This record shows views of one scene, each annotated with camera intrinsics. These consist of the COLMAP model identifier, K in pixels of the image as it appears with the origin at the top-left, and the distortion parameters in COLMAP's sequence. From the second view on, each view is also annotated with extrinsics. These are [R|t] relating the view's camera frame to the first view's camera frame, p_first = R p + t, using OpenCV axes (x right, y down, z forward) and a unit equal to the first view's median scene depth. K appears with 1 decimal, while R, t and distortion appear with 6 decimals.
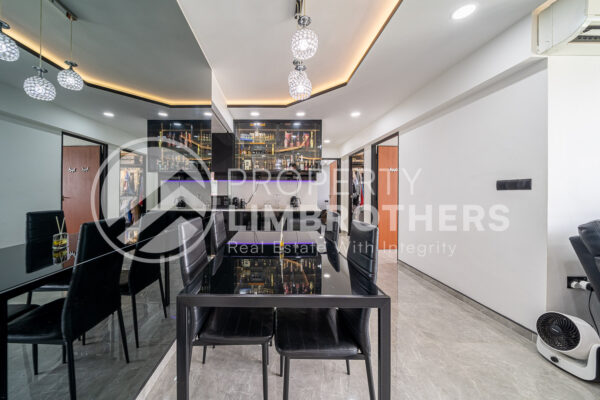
lens RADIAL K [[213.7, 0, 271.8], [0, 213.7, 200.2], [0, 0, 1]] dist [-0.002681, -0.000292]
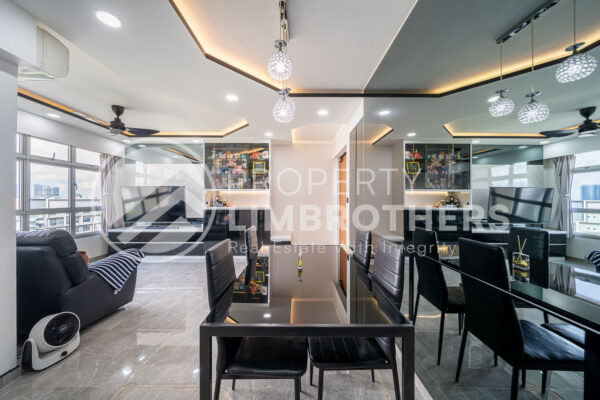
lens RADIAL K [[211.0, 0, 299.0], [0, 211.0, 198.6], [0, 0, 1]] dist [-0.002011, -0.000218]
pose [[-0.999919, -0.001198, -0.012702, 0.051140], [-0.001540, 0.999635, 0.026973, -0.108316], [0.012665, 0.026990, -0.999555, 1.768733]]
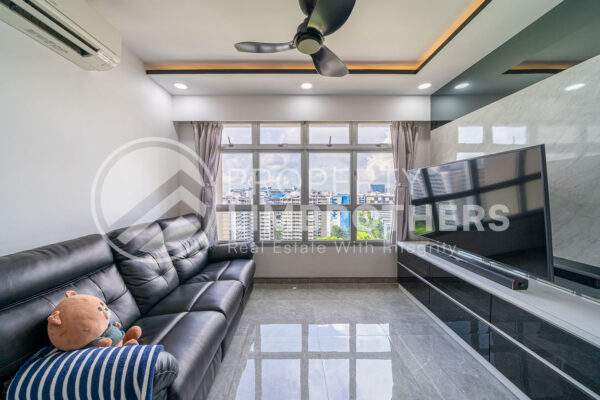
lens RADIAL K [[205.0, 0, 298.0], [0, 205.0, 196.9], [0, 0, 1]] dist [-0.000574, -0.000029]
pose [[-0.010288, -0.025354, 0.999626, 0.754167], [0.035086, 0.999054, 0.025701, -0.064303], [-0.999331, 0.035337, -0.009389, -0.023962]]
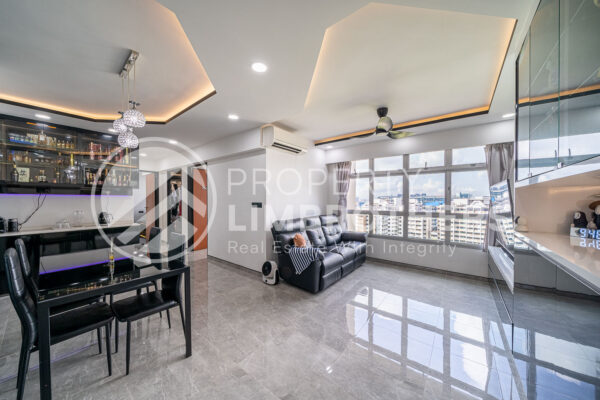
lens RADIAL K [[211.0, 0, 299.0], [0, 211.0, 198.6], [0, 0, 1]] dist [-0.002011, -0.000218]
pose [[0.617823, 0.000485, 0.786317, -0.233426], [0.025174, 0.999475, -0.020396, -0.088893], [-0.785914, 0.032396, 0.617487, -0.630223]]
